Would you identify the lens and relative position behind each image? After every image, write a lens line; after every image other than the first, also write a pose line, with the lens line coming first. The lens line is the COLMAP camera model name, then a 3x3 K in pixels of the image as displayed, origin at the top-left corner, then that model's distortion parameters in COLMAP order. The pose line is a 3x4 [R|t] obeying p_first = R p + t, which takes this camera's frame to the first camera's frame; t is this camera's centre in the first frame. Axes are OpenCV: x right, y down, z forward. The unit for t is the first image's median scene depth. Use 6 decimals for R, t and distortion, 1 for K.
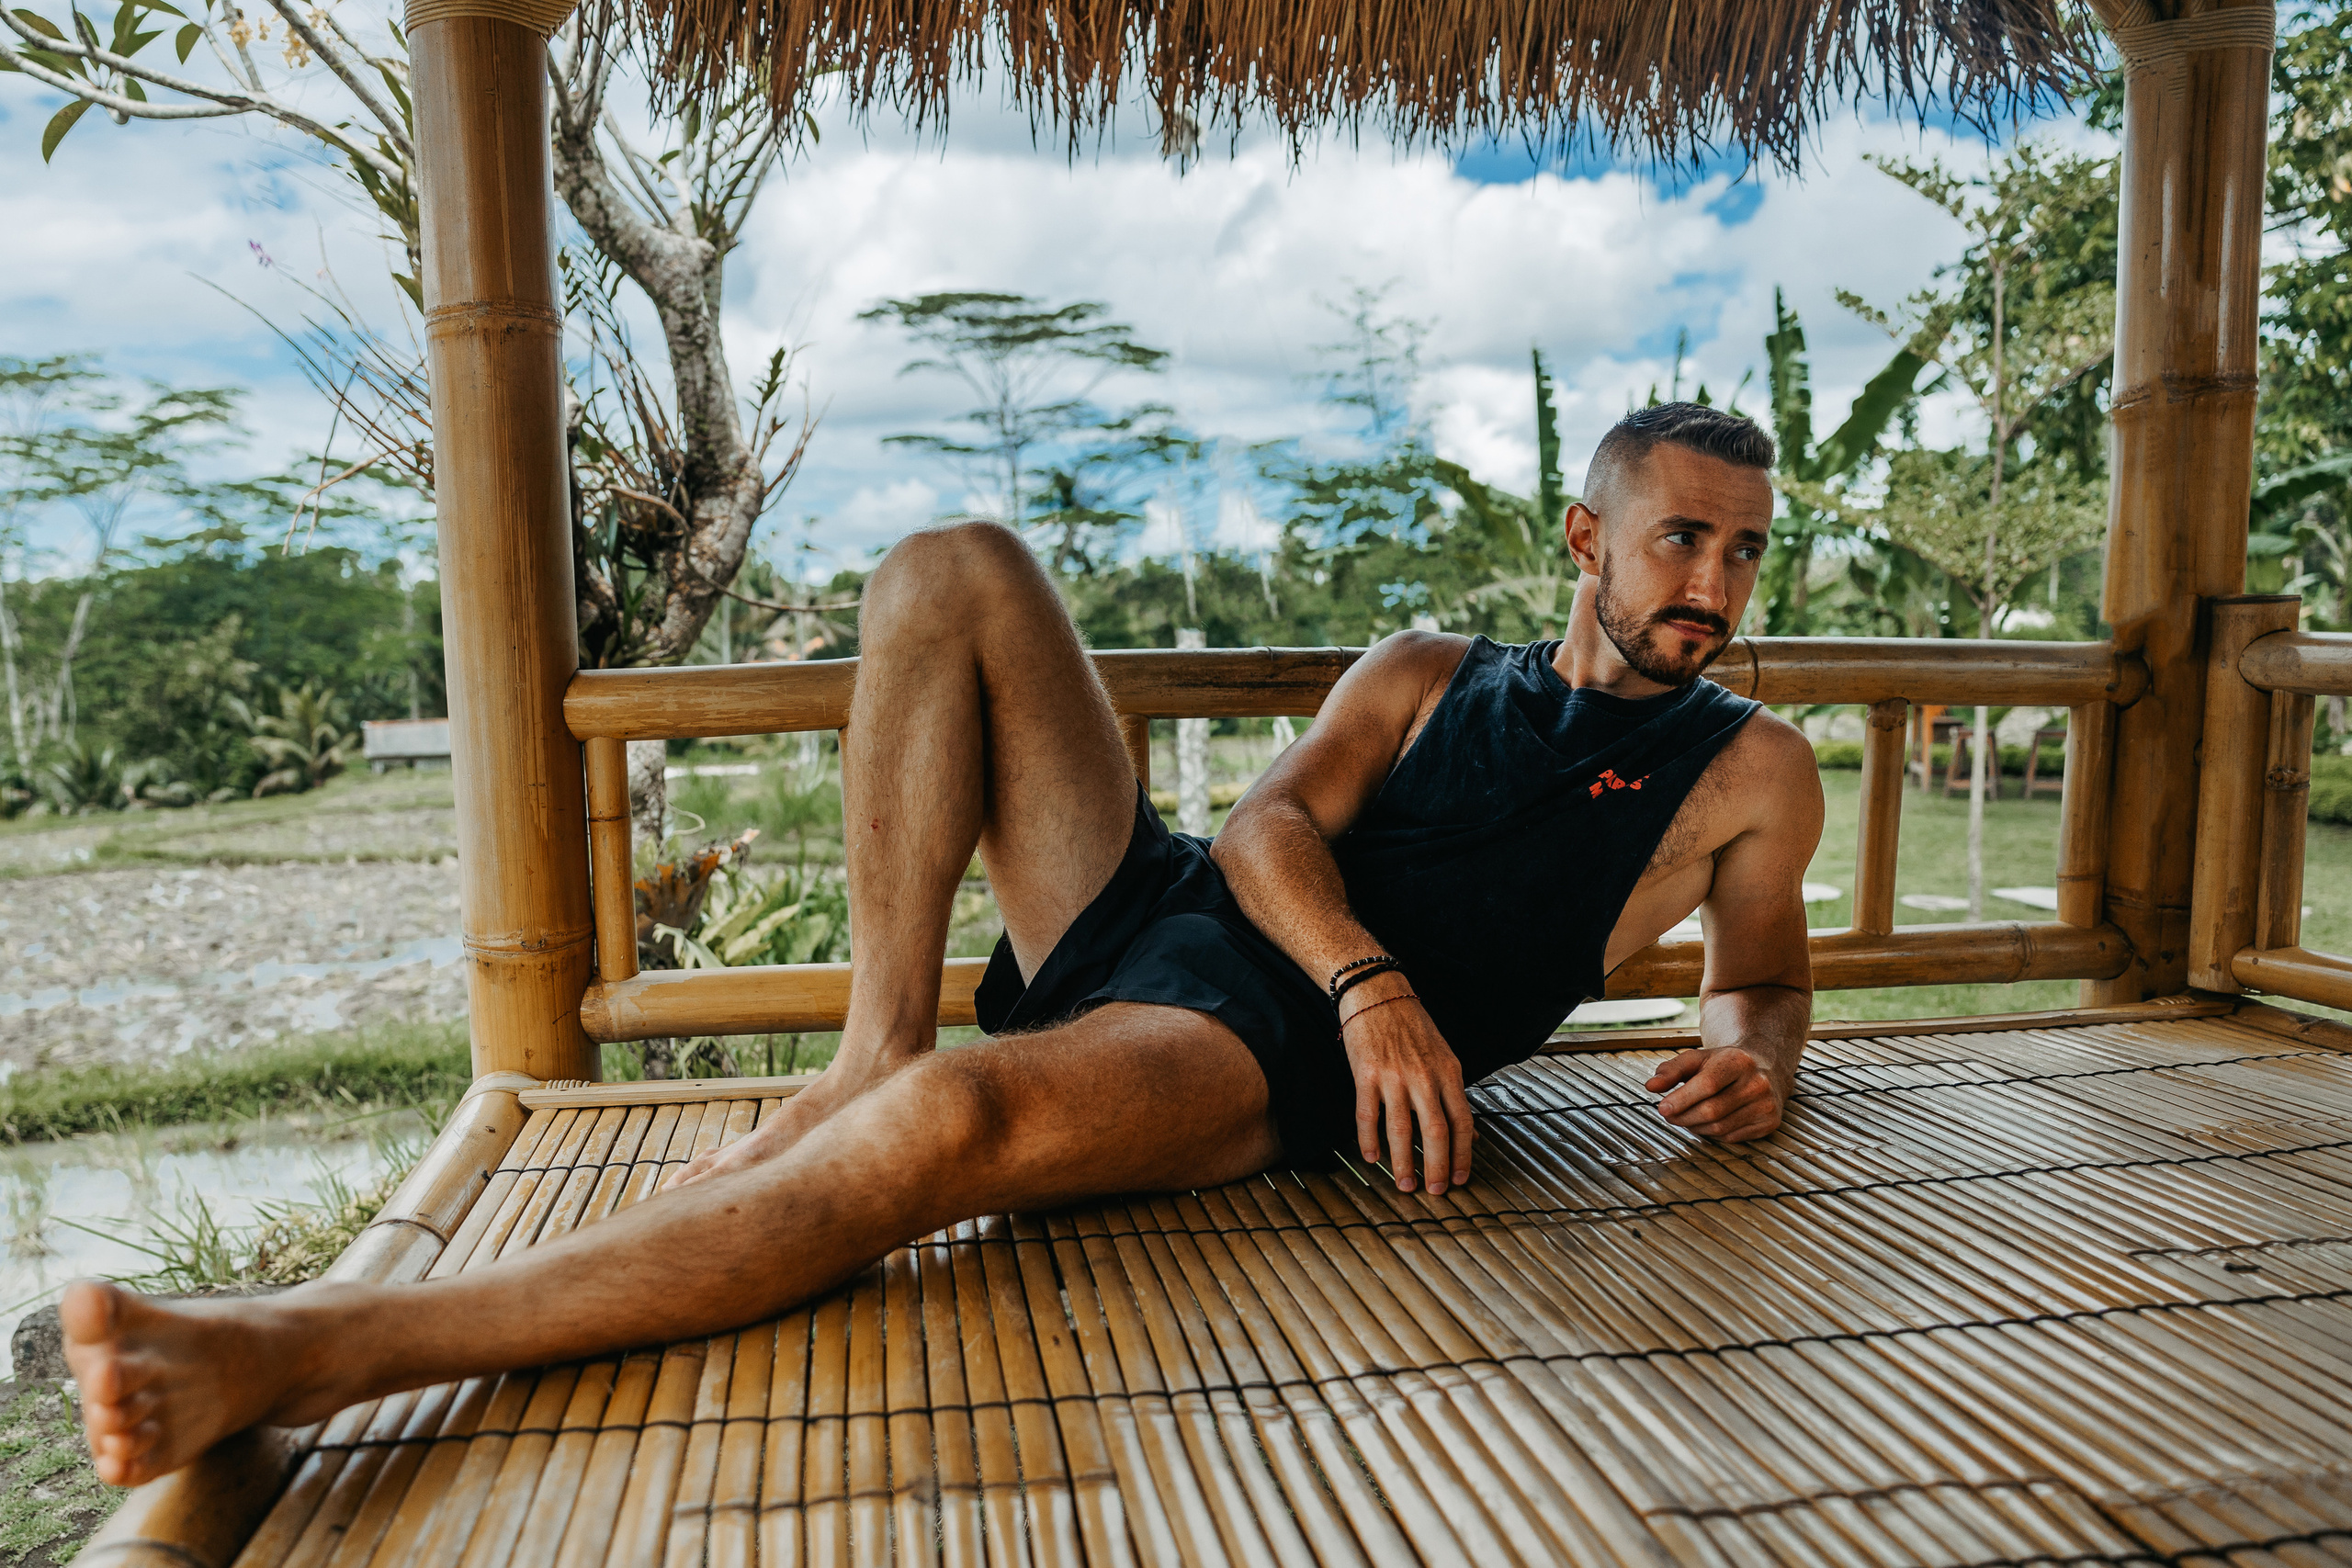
lens RADIAL K [[1666.6, 0, 1086.5], [0, 1666.6, 863.2], [0, 0, 1]] dist [-0.012502, 0.003069]
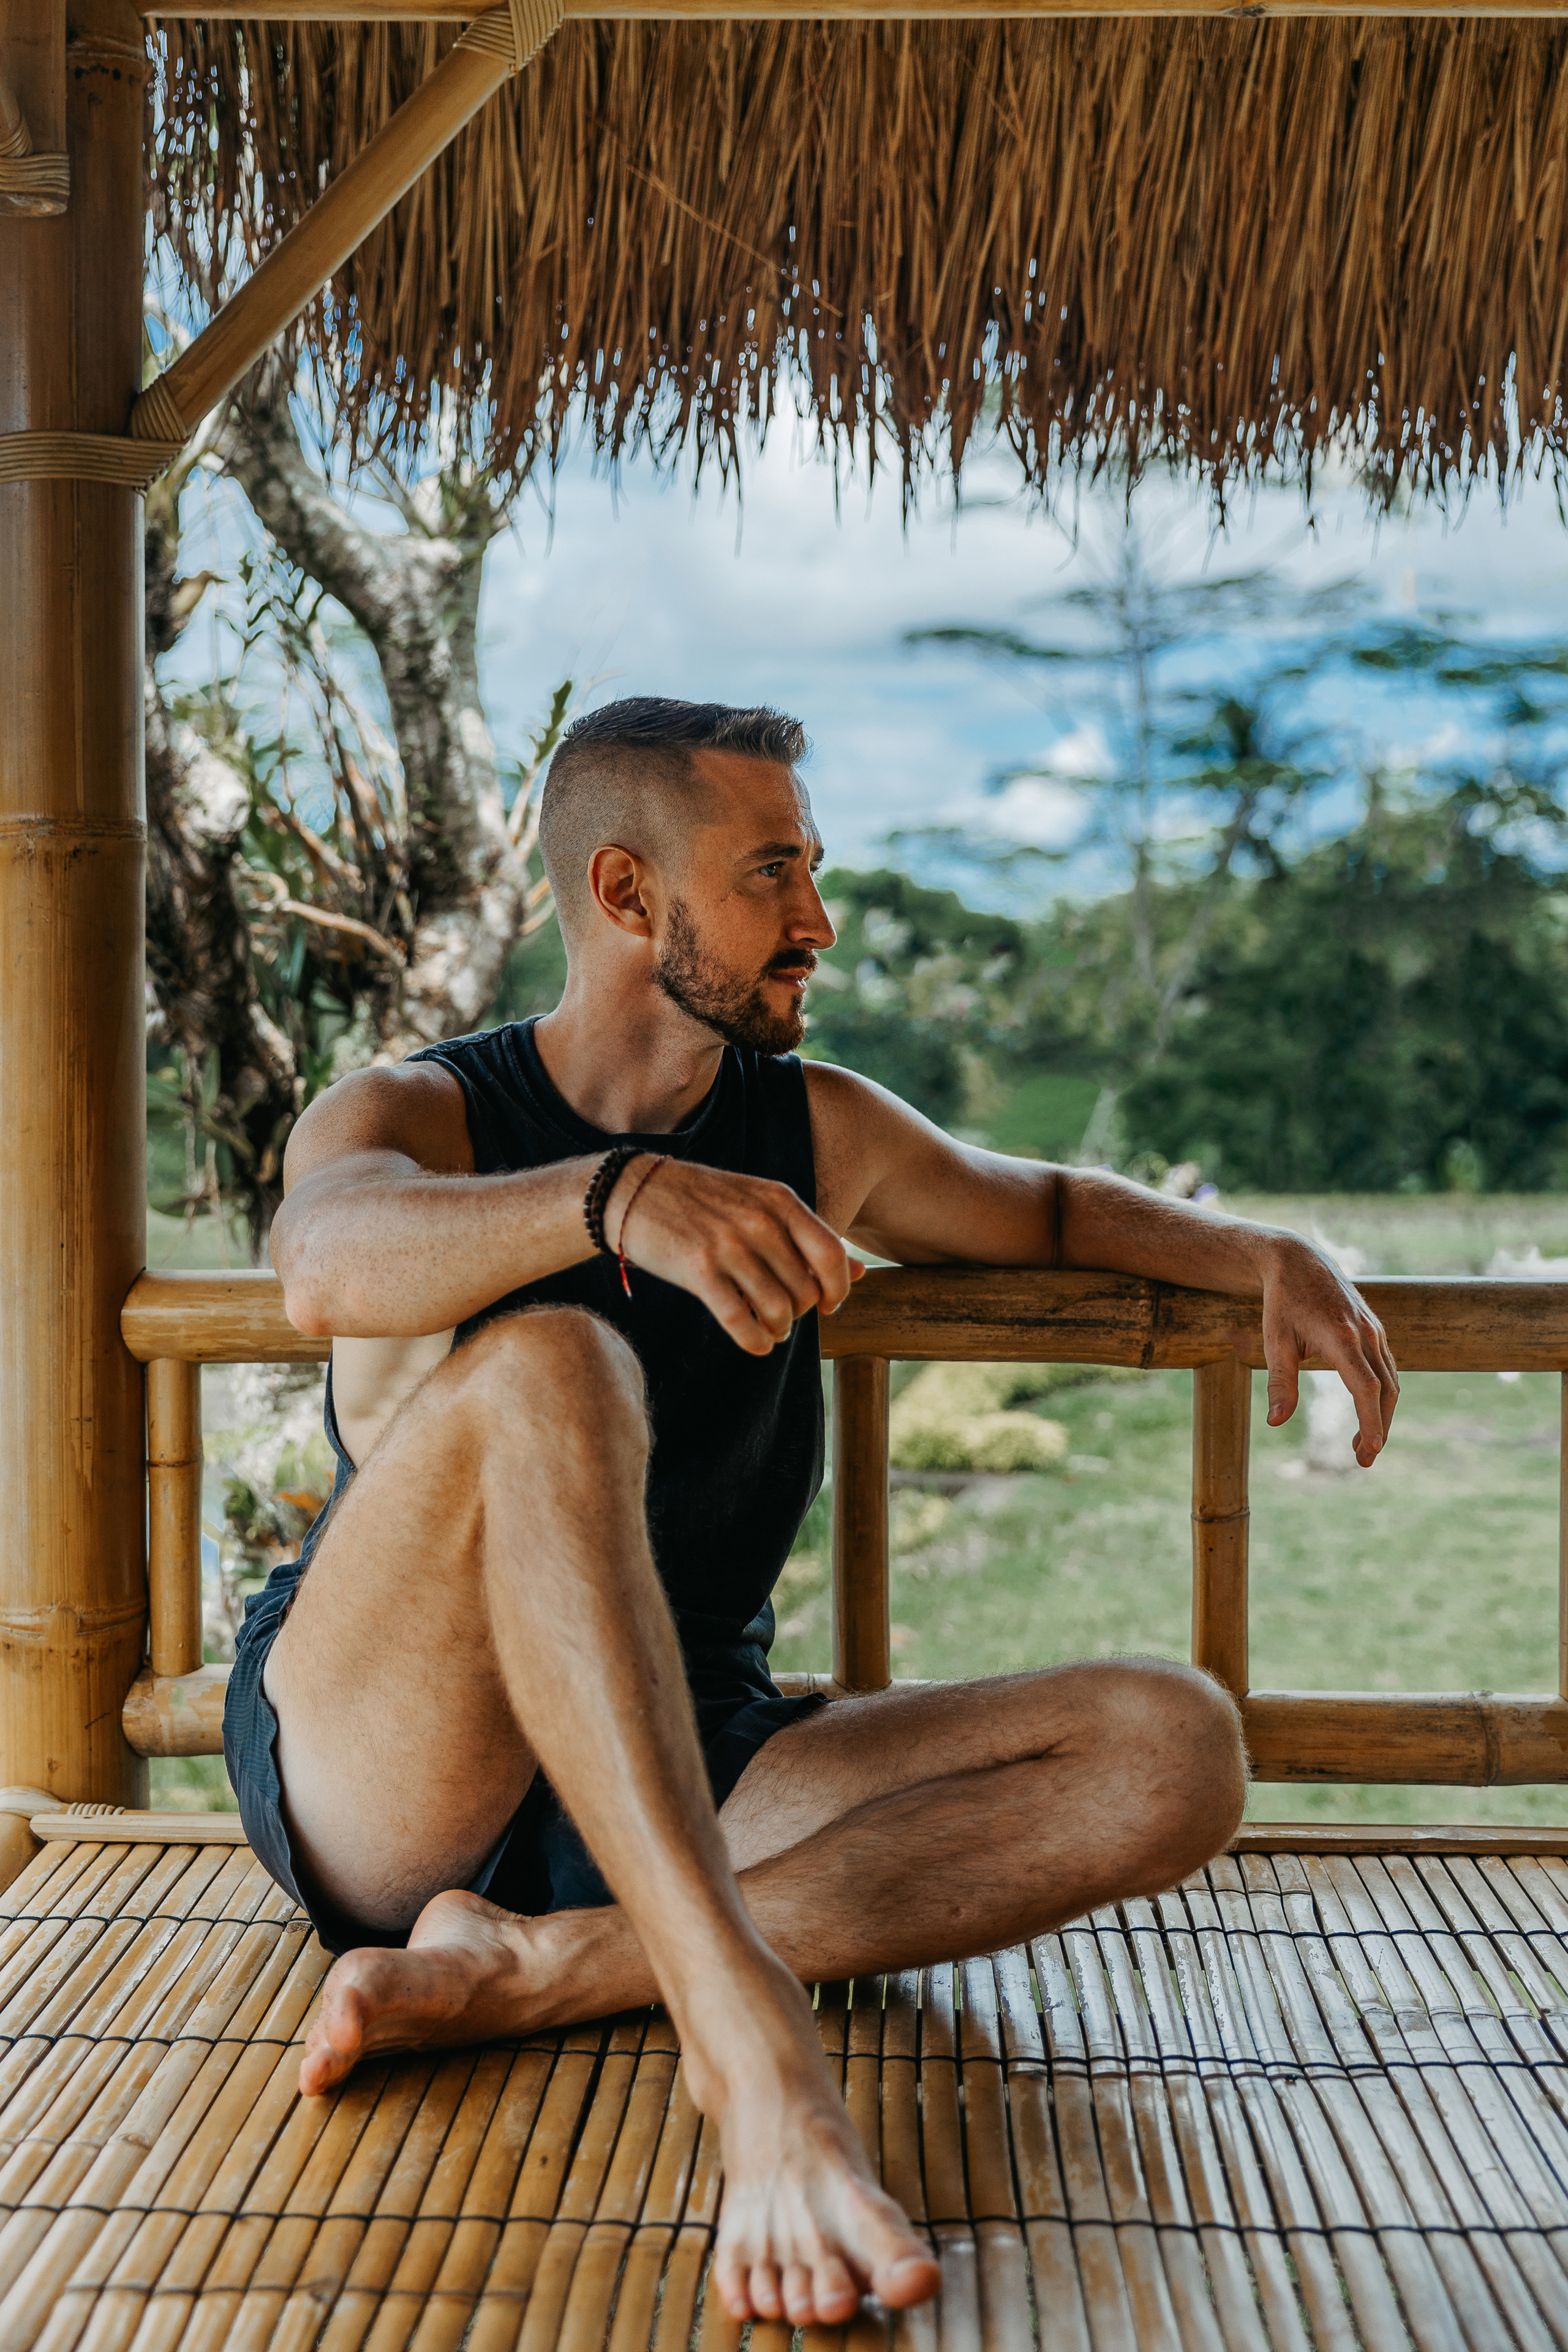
lens RADIAL K [[3083.7, 0, 788.5], [0, 3083.7, 1173.9], [0, 0, 1]] dist [0.036743, 0.000000]
pose [[0.987745, 0.034077, -0.152310, 0.113817], [-0.045520, 0.996345, -0.072283, -0.038111], [0.149290, 0.078330, 0.985686, -0.206572]]
